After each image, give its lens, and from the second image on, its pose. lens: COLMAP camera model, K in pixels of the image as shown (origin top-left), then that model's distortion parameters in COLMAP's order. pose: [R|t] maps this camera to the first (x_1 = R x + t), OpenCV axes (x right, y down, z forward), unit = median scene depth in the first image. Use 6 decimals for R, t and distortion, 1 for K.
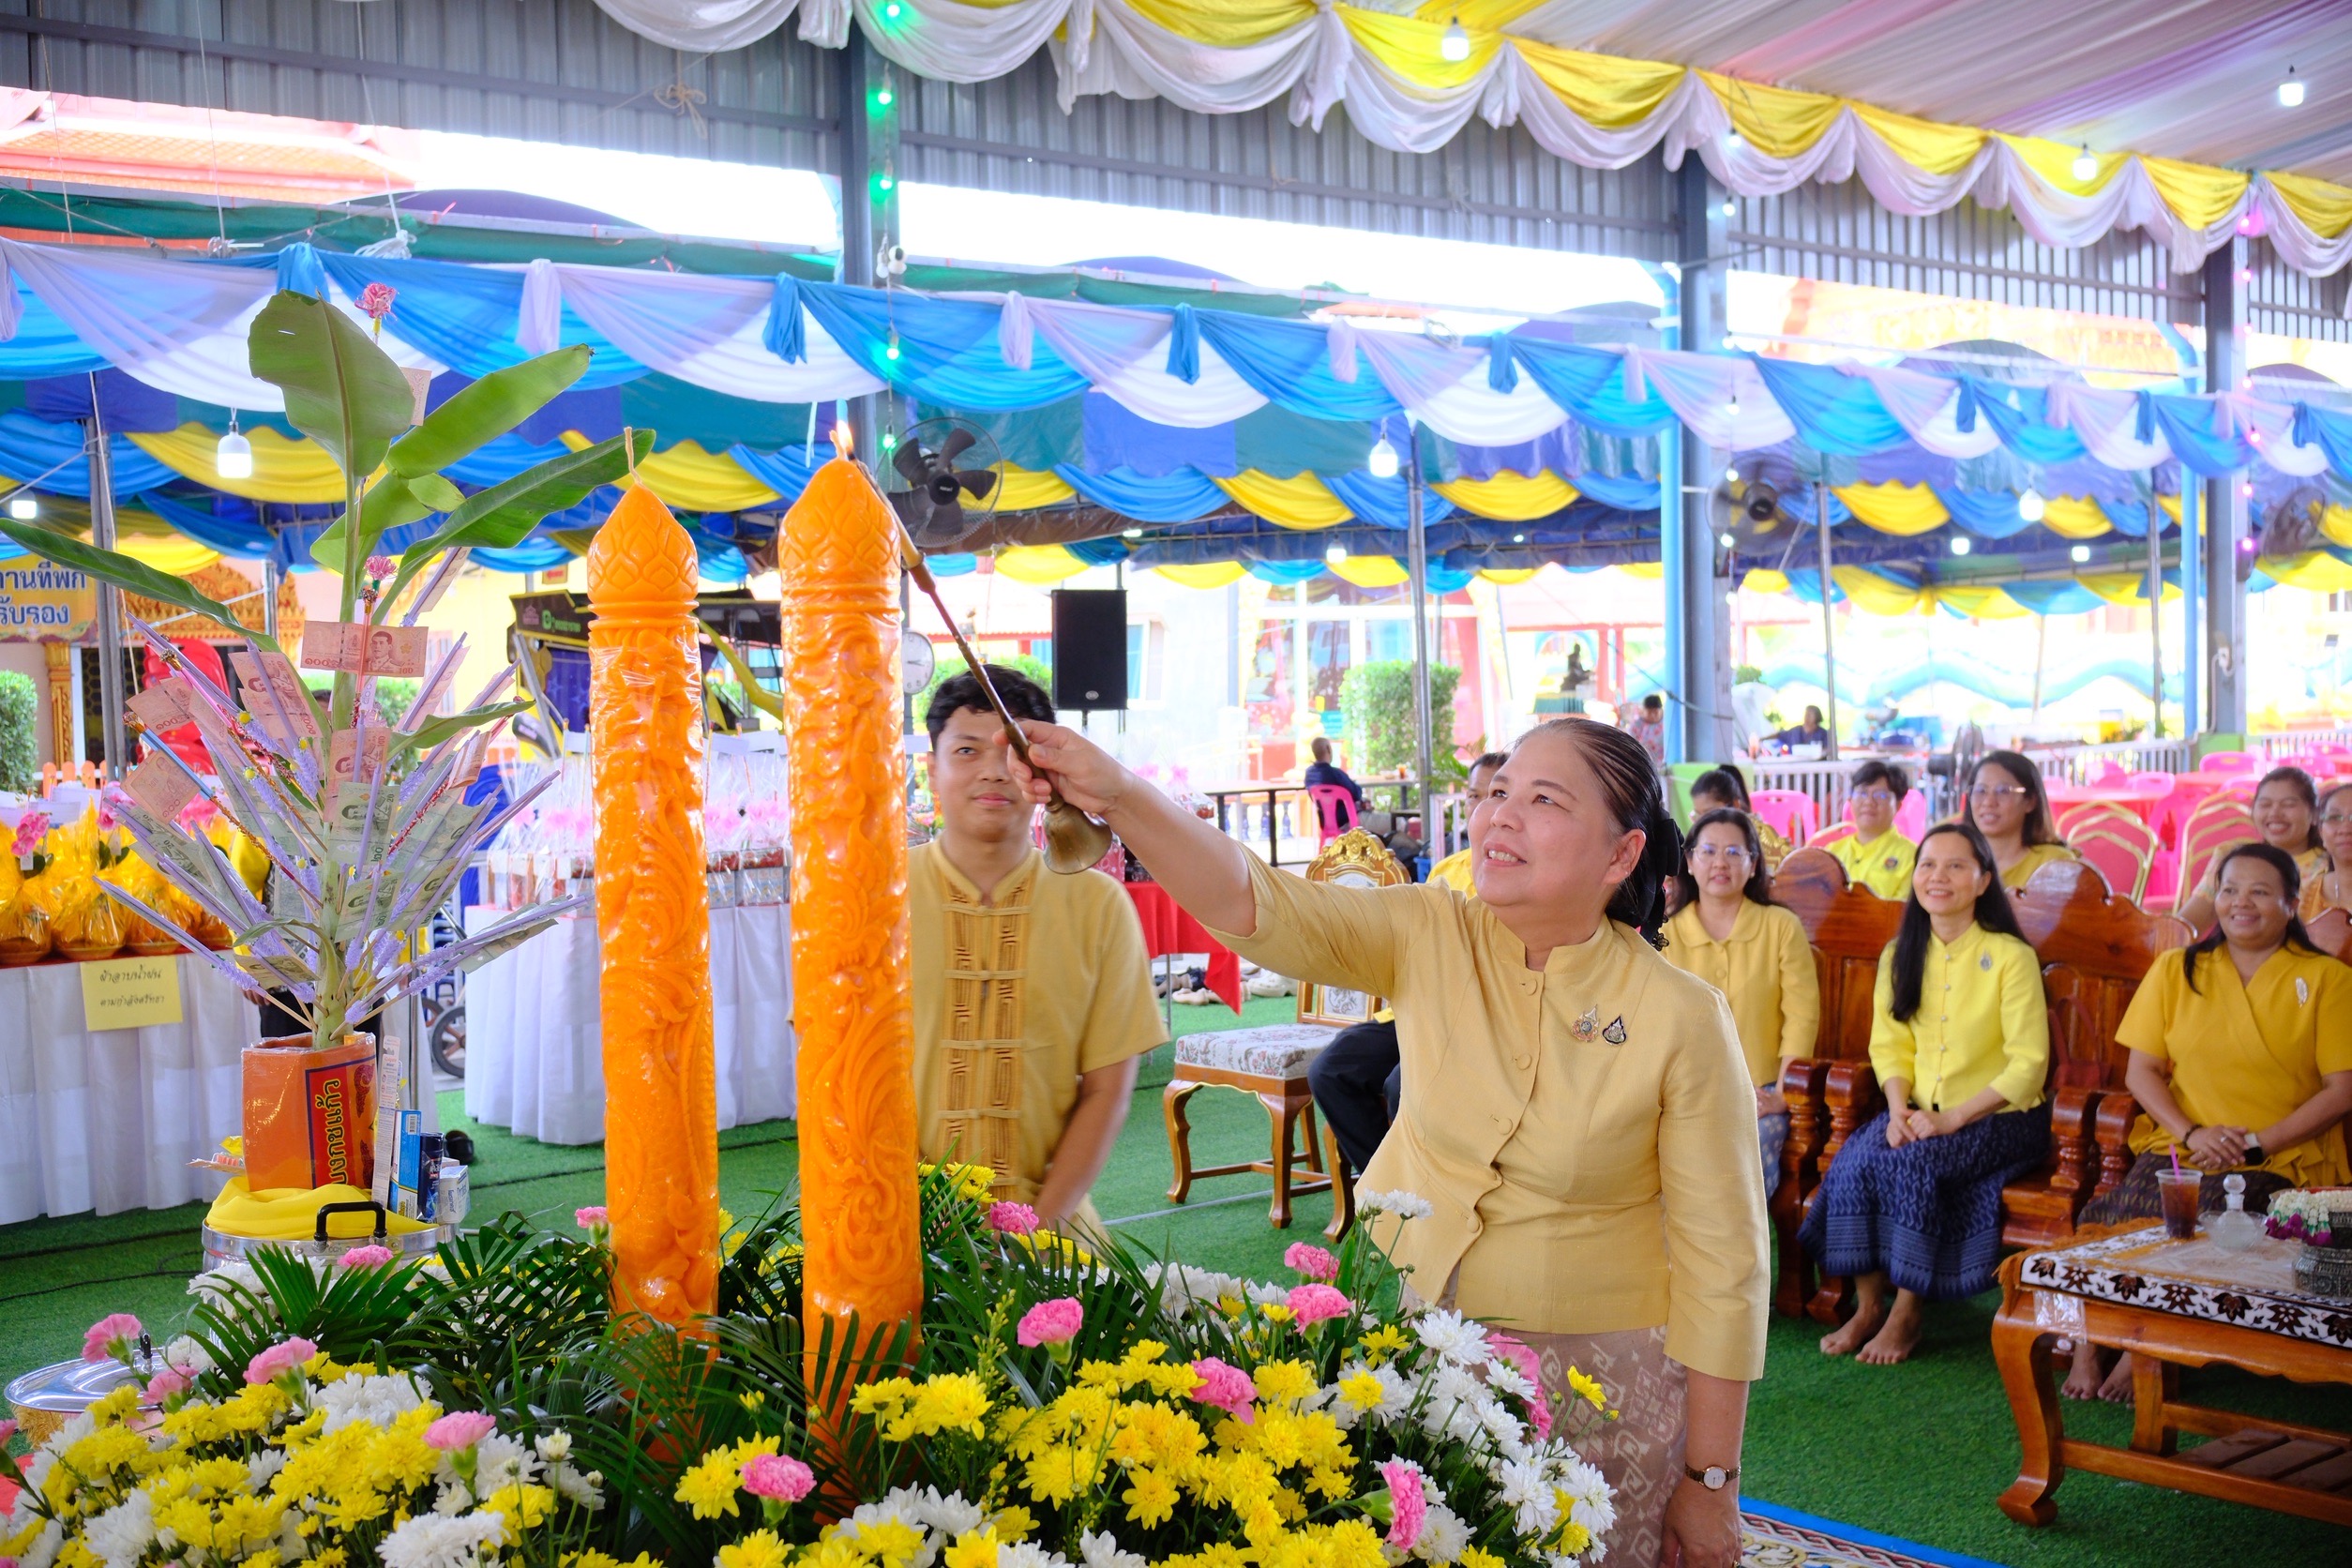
lens RADIAL K [[2934.0, 0, 1176.0], [0, 2934.0, 784.0], [0, 0, 1]] dist [0.000786, -0.038973]
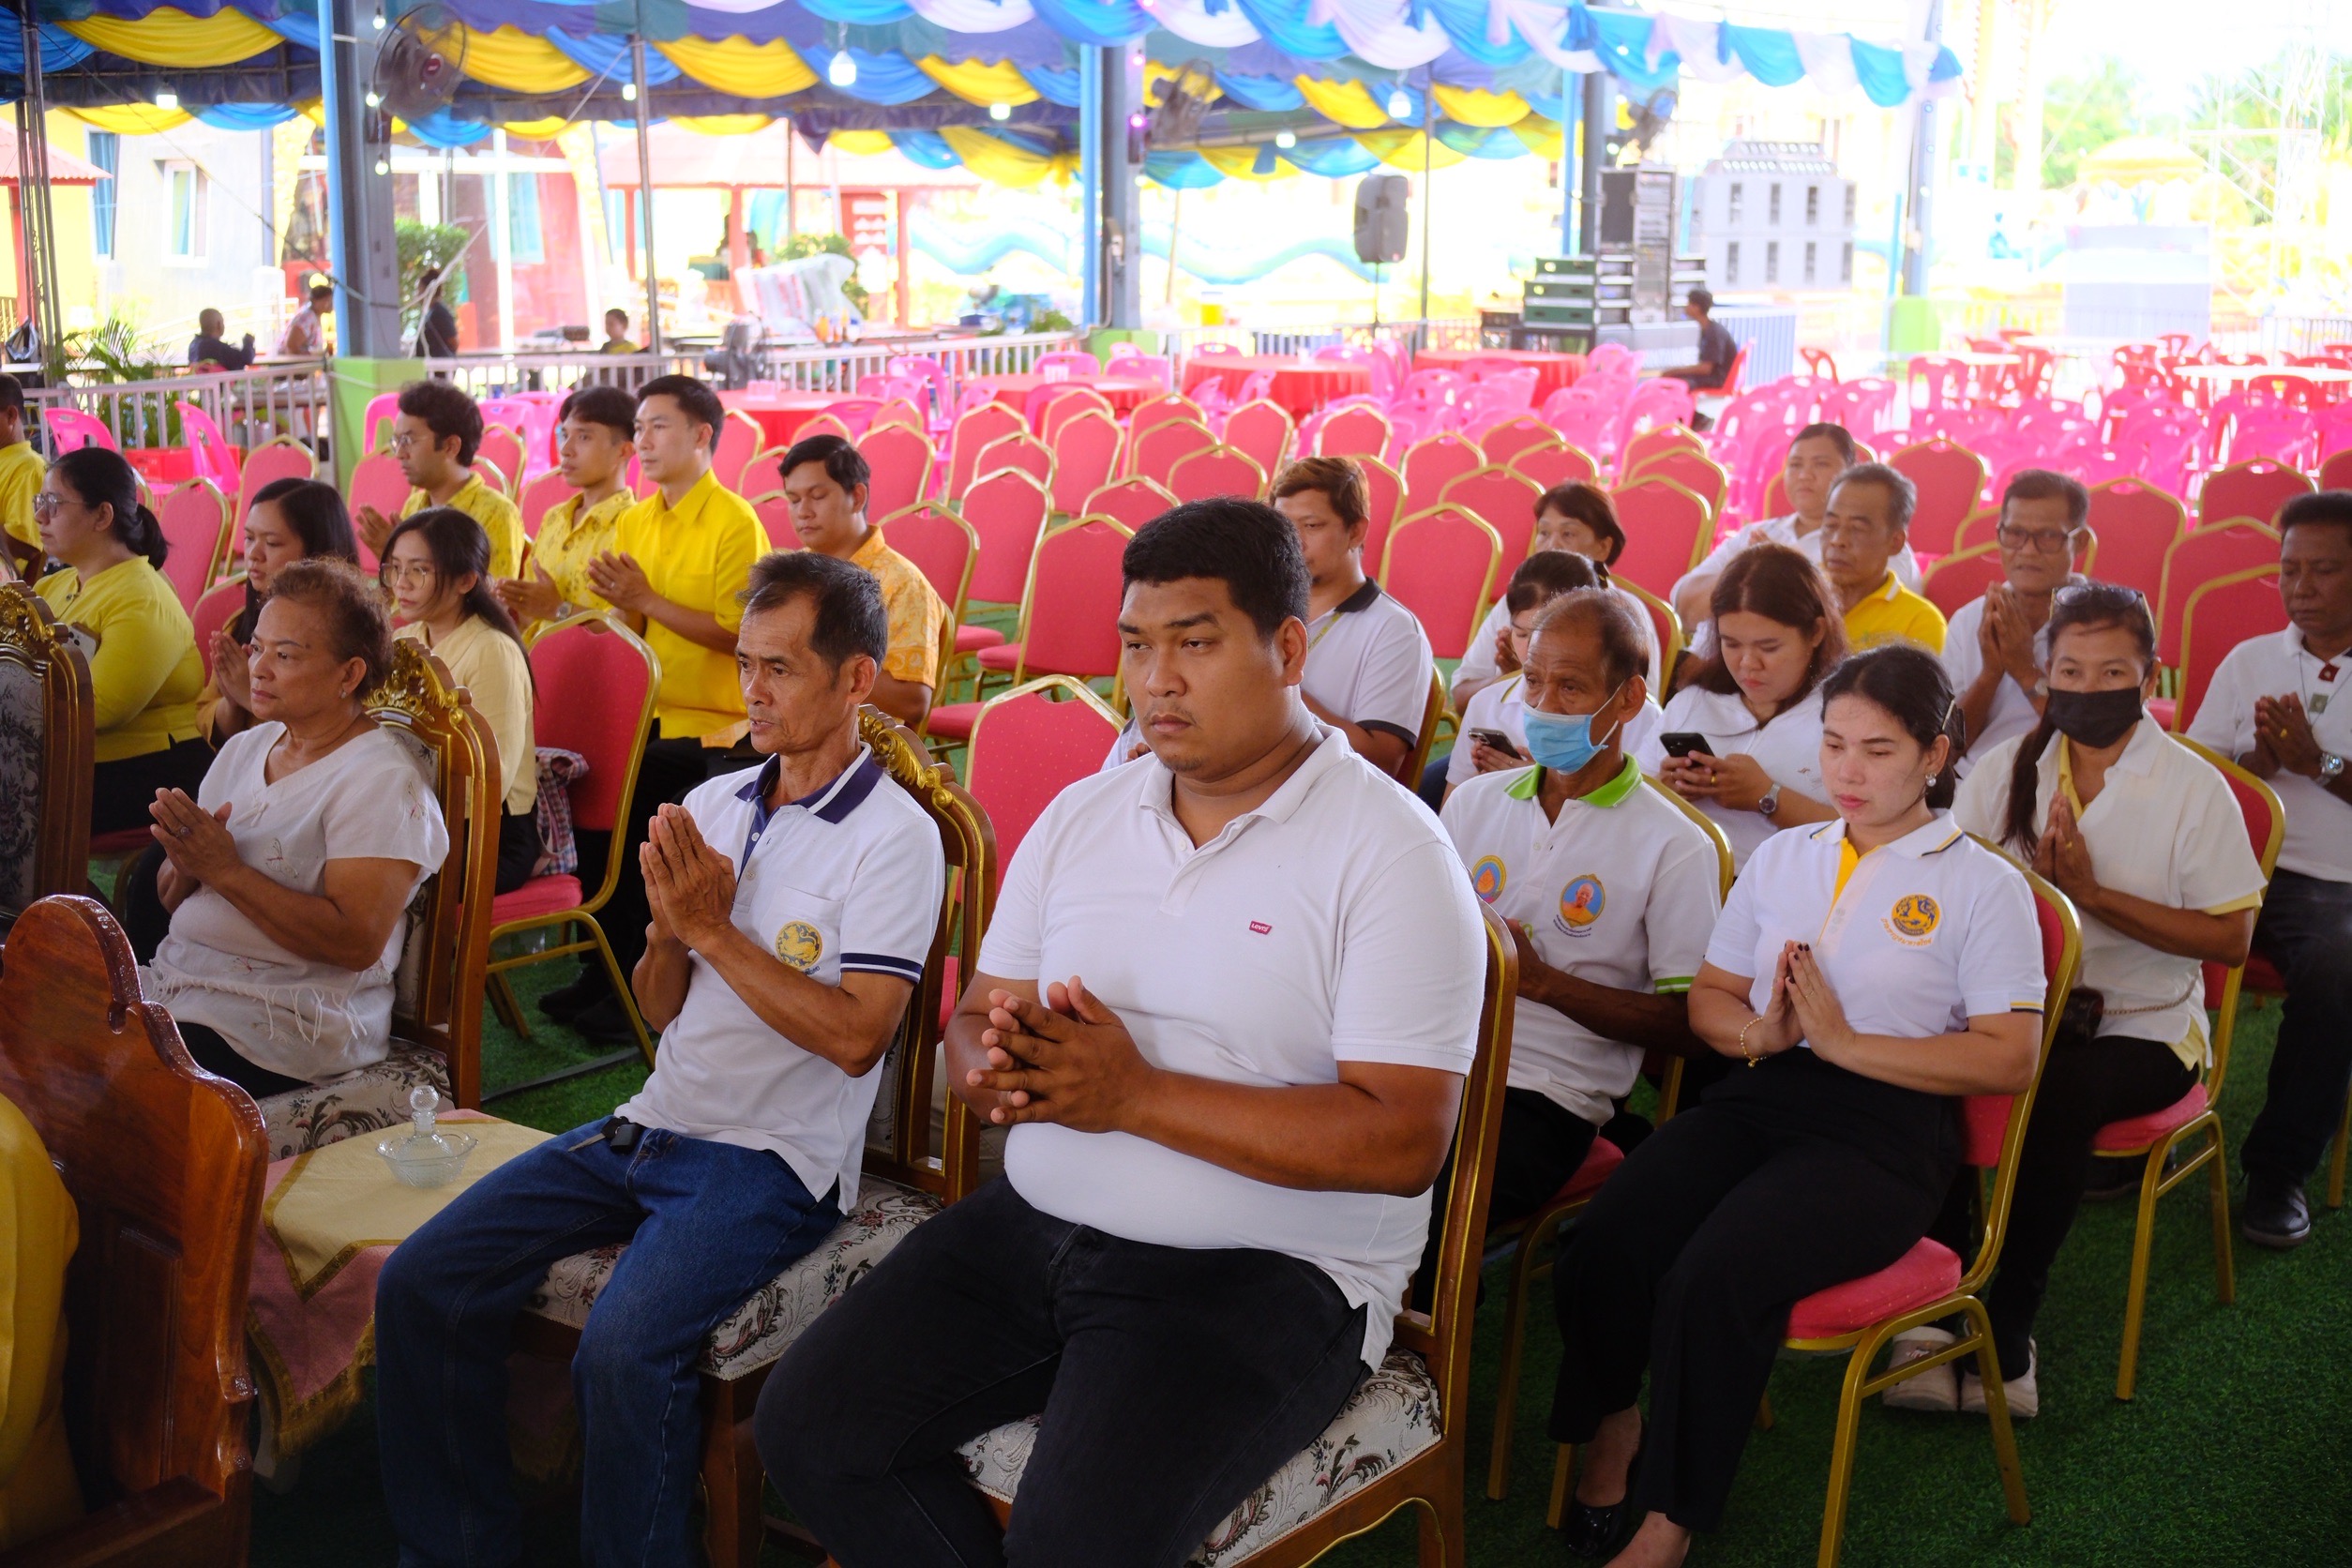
lens RADIAL K [[2934.0, 0, 1176.0], [0, 2934.0, 784.0], [0, 0, 1]] dist [0.000786, -0.038973]
pose [[0.988667, -0.002722, 0.150100, 0.239414], [-0.019991, 0.988544, 0.149603, -0.014556], [-0.148787, -0.150908, 0.977287, 0.074472]]
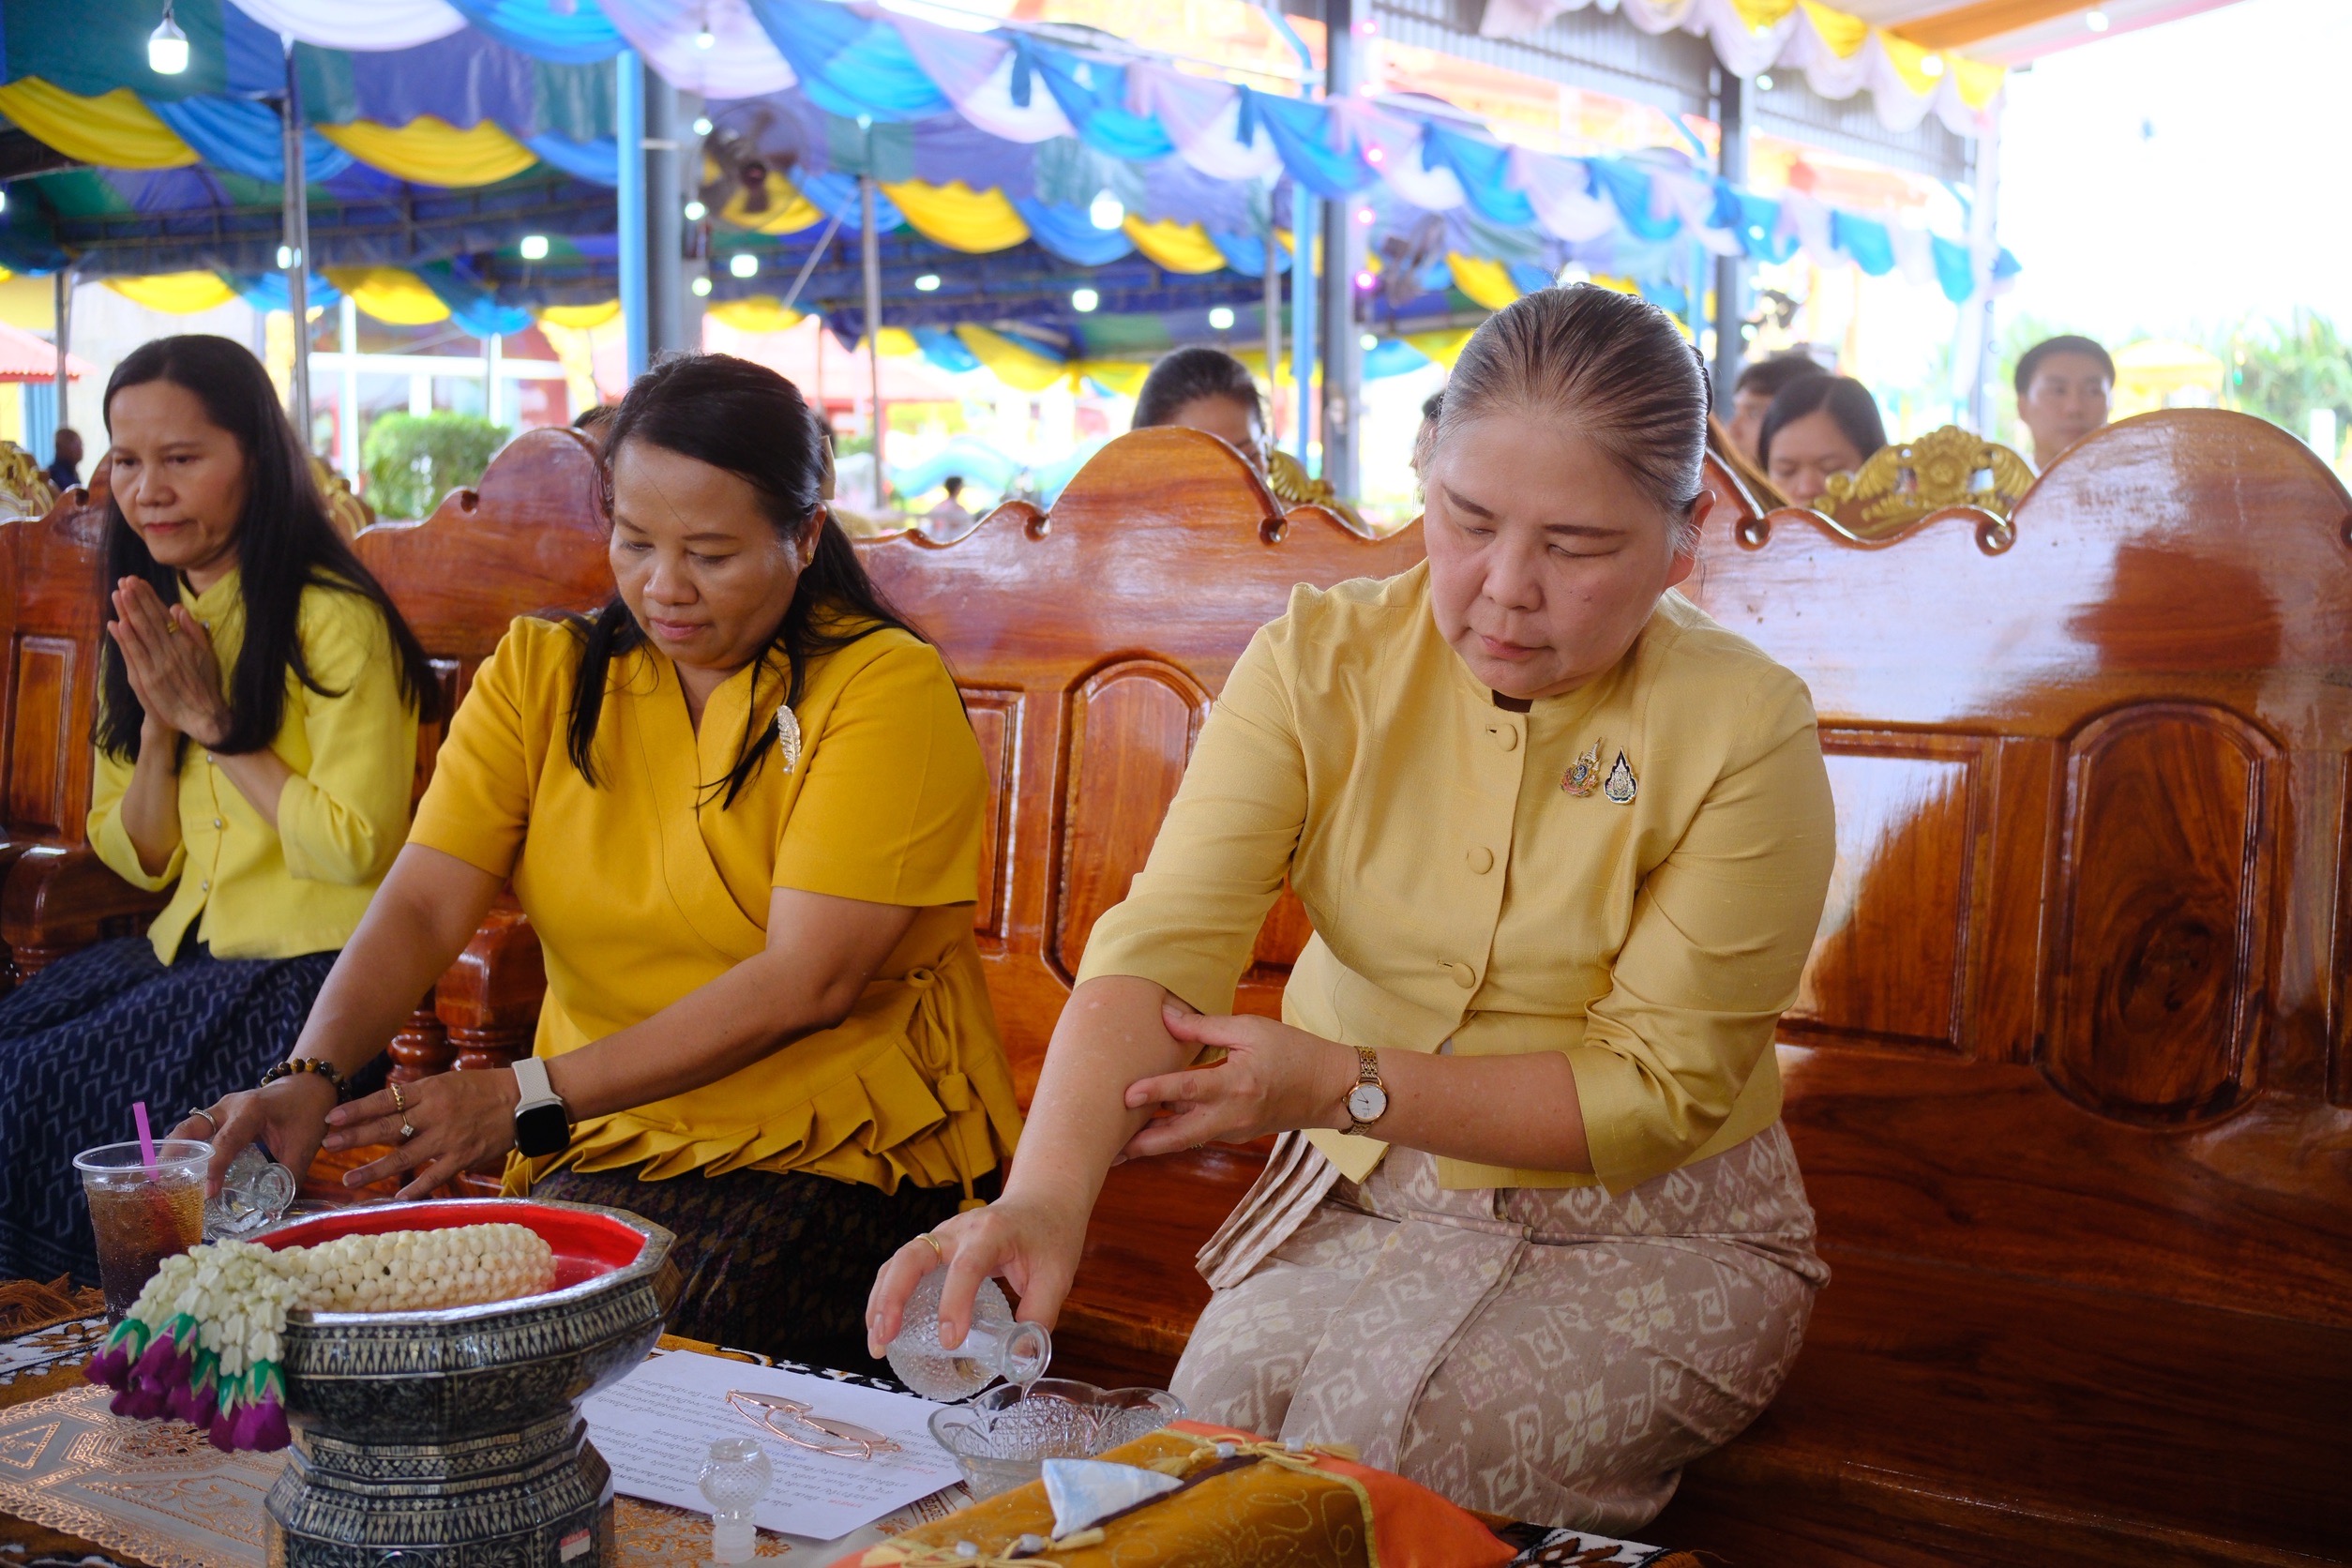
lens RADIAL K [[2916.8, 0, 1176.0], [0, 2916.8, 784.0], [0, 0, 1]] dist [0.014124, -0.004815]
pose [[0.968120, -0.001218, 0.250482, 0.095991], [-0.013518, 0.998277, 0.057101, 0.018413], [-0.250120, -0.058666, 0.966436, 0.174203]]
